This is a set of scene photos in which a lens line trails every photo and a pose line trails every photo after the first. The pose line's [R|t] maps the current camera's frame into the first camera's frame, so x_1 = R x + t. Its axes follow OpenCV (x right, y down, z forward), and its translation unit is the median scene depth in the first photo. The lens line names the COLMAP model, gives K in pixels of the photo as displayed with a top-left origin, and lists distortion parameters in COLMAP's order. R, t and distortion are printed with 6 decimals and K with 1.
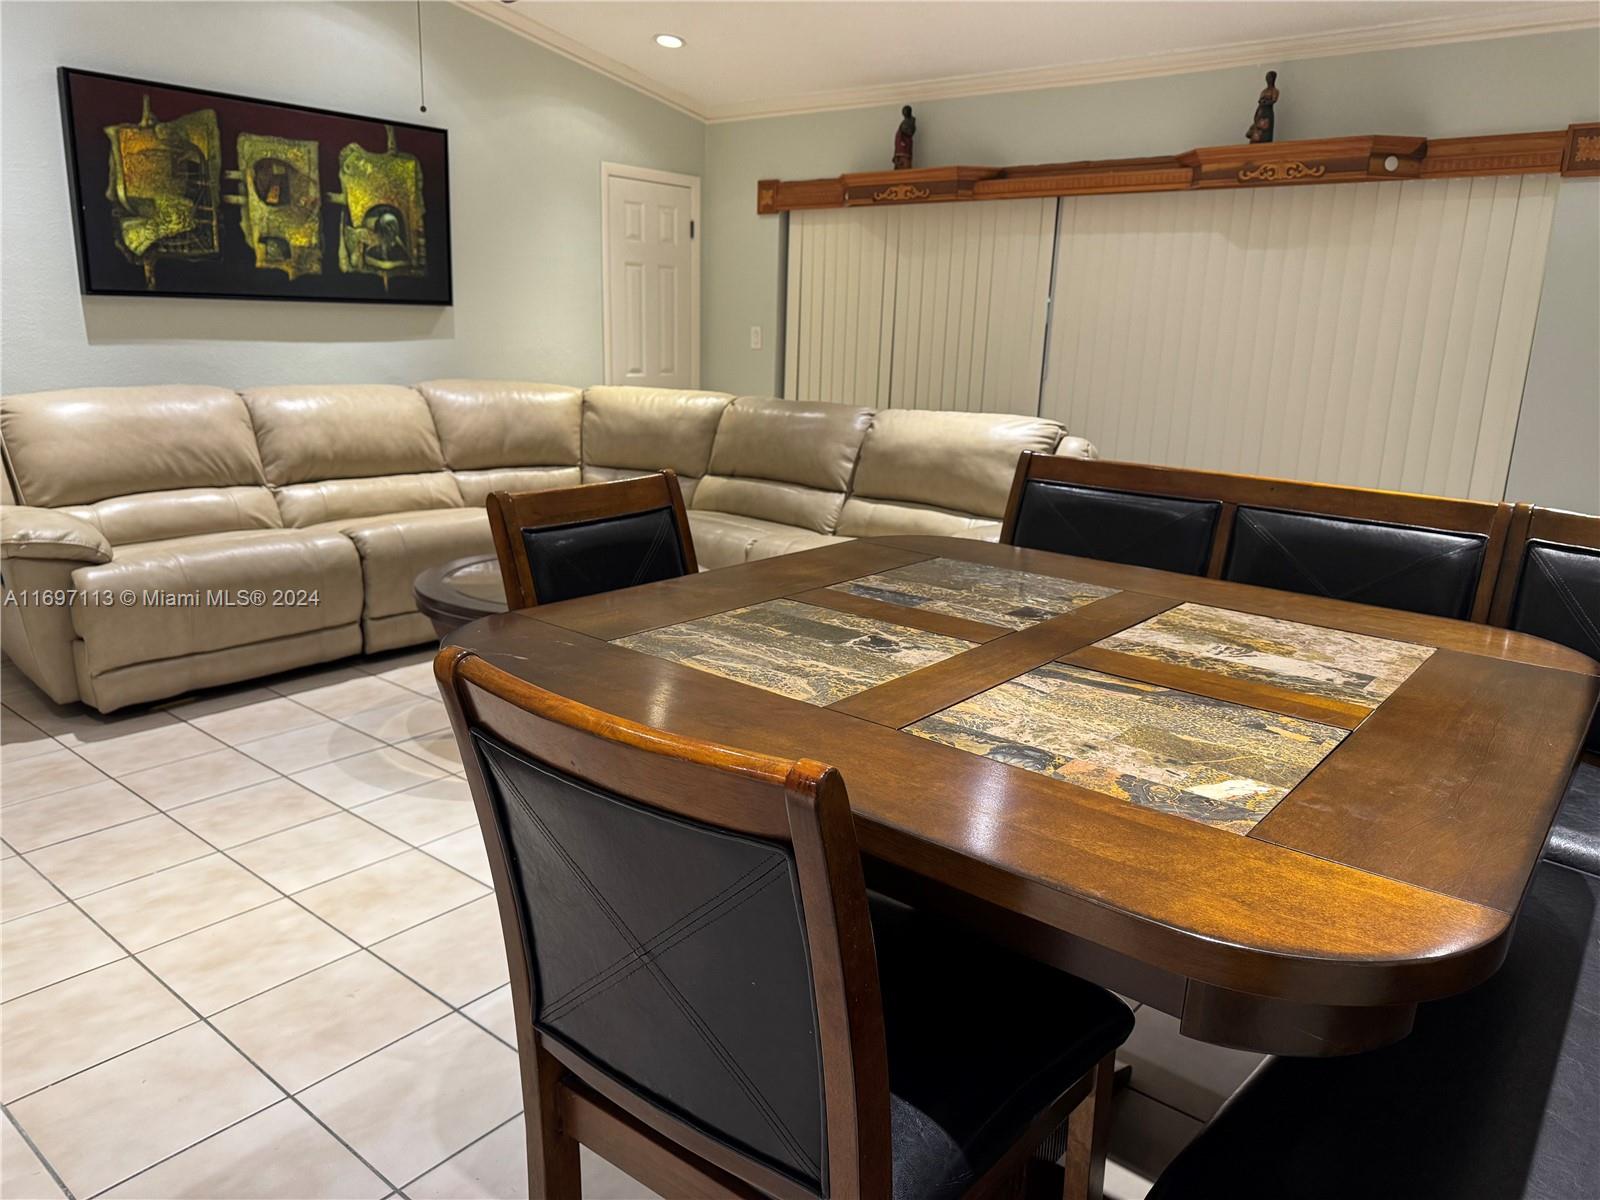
lens RADIAL K [[1135.1, 0, 800.0], [0, 1135.1, 600.0], [0, 0, 1]] dist [0.070523, -0.100017]
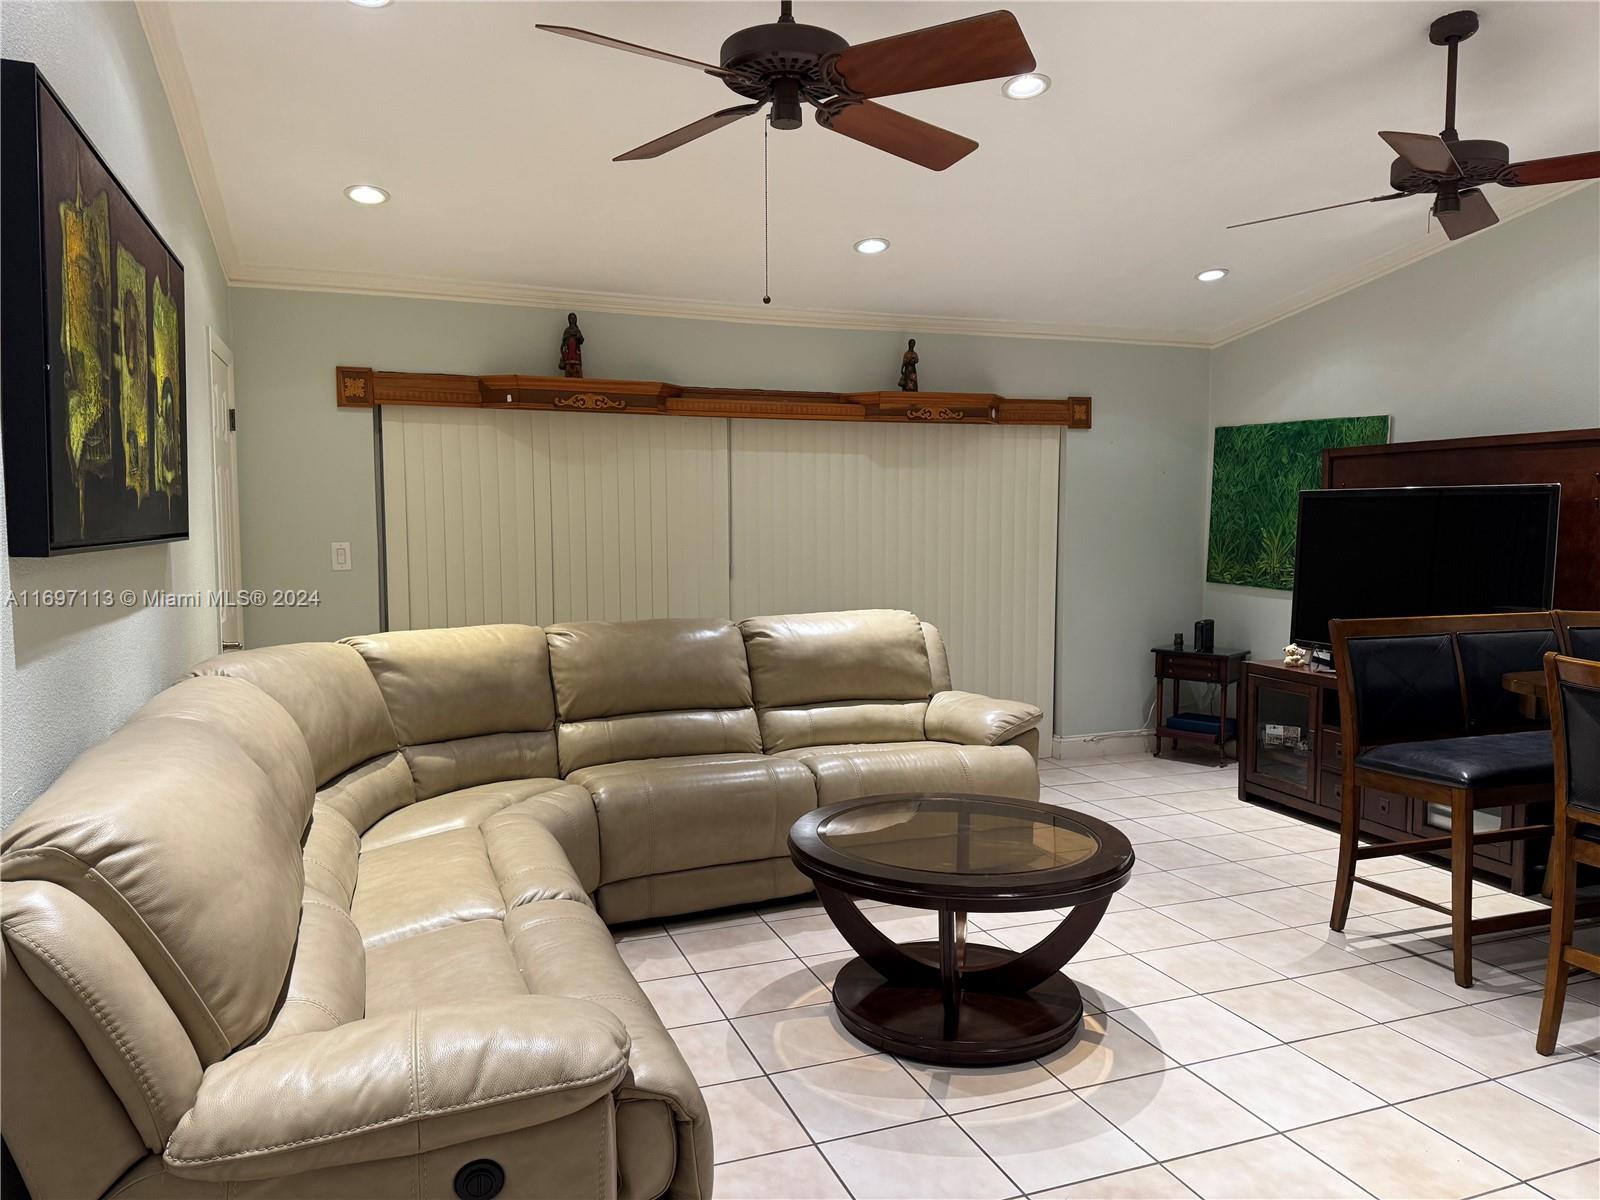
lens RADIAL K [[1115.0, 0, 815.7], [0, 1115.0, 601.9], [0, 0, 1]] dist [0.118170, -0.168277]
pose [[0.490499, -0.096577, 0.866074, -1.752900], [0.226884, 0.973718, -0.019915, -0.354279], [-0.841388, 0.206267, 0.499520, 1.099552]]
